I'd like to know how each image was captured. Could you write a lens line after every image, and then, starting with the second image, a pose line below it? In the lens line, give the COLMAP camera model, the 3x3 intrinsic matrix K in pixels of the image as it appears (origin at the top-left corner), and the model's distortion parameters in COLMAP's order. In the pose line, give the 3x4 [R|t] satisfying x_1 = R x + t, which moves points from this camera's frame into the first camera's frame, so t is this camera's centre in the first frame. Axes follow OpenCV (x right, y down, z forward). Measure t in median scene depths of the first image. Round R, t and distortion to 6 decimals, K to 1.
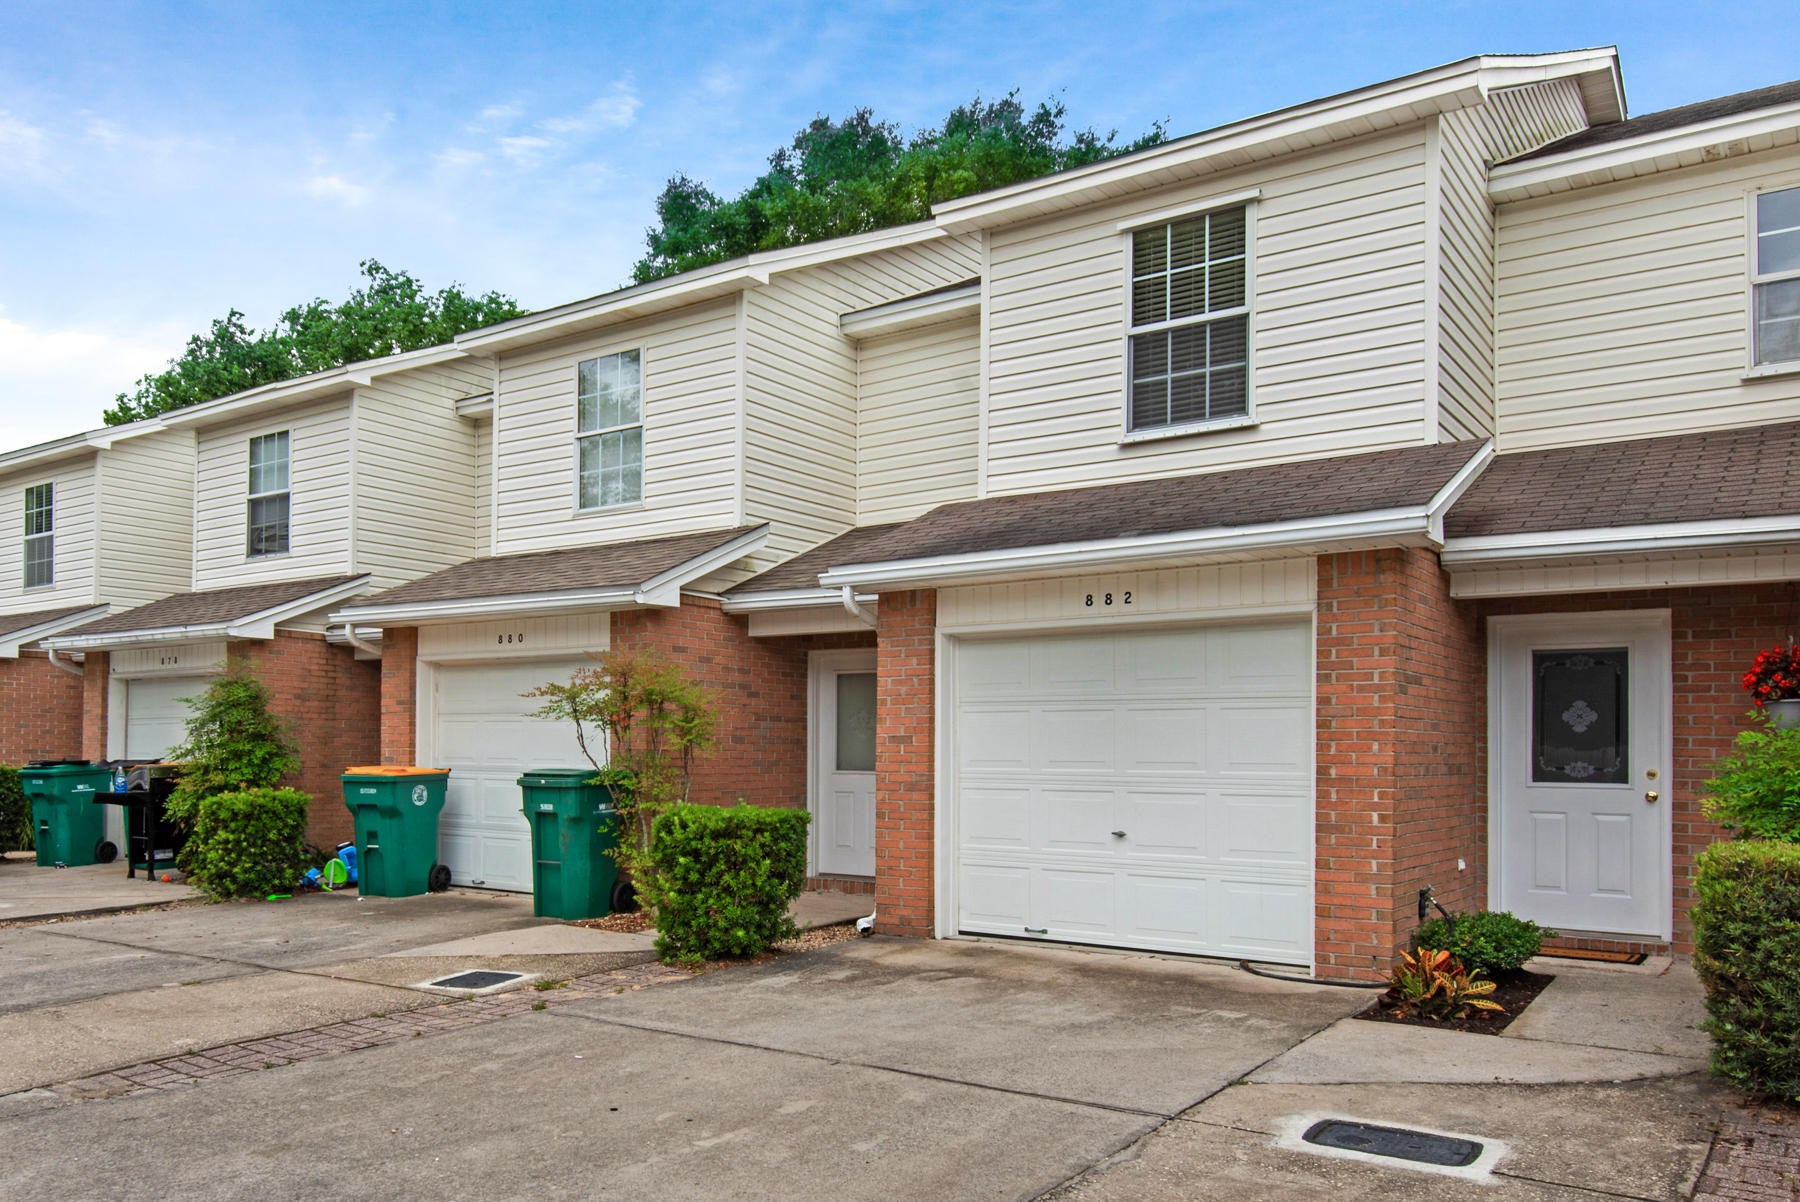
lens RADIAL K [[1390.4, 0, 711.7], [0, 1390.4, 732.6], [0, 0, 1]] dist [0.057255, -0.045978]
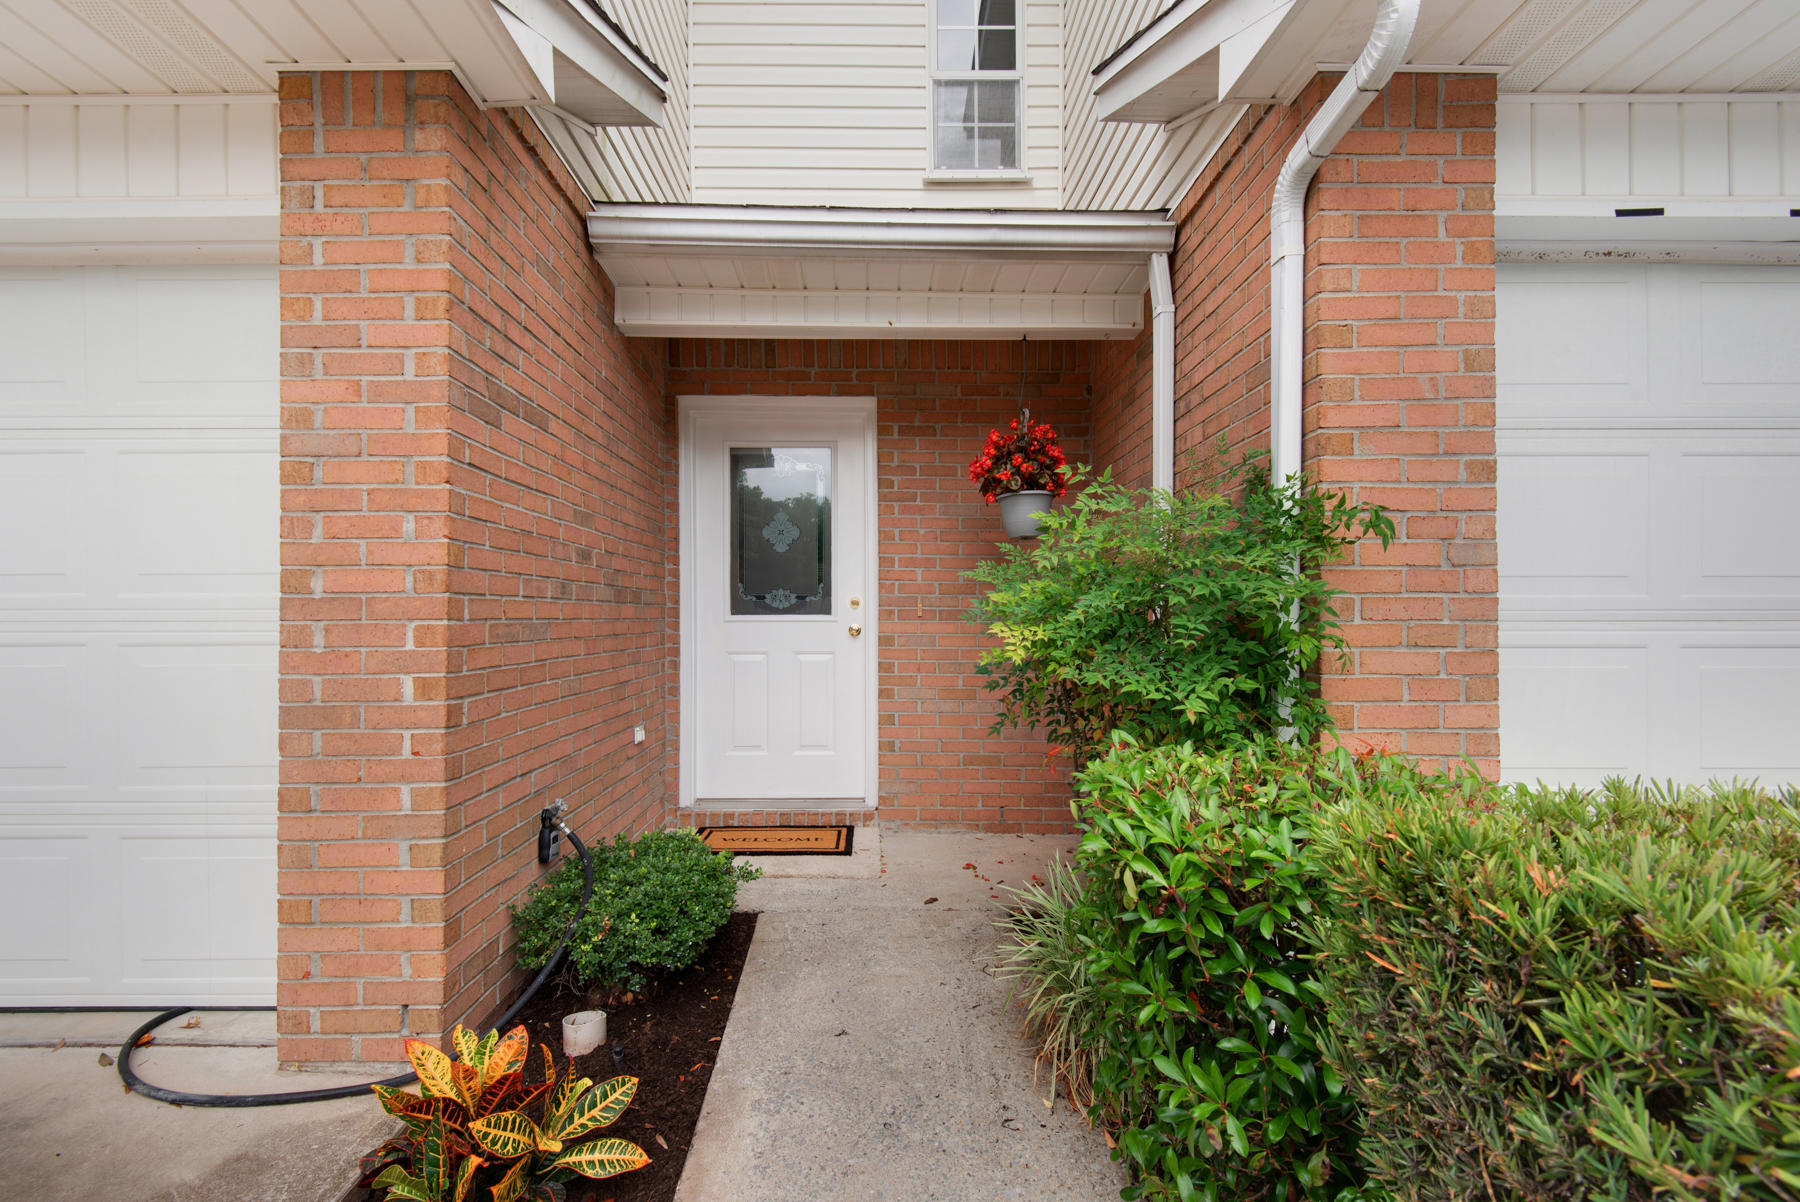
lens RADIAL K [[838.7, 0, 868.9], [0, 838.7, 621.5], [0, 0, 1]] dist [0.002630, -0.000128]
pose [[0.780046, -0.013823, 0.625570, 0.363227], [-0.000272, 0.999748, 0.022429, 0.029384], [-0.625723, -0.017666, 0.779846, 0.609929]]
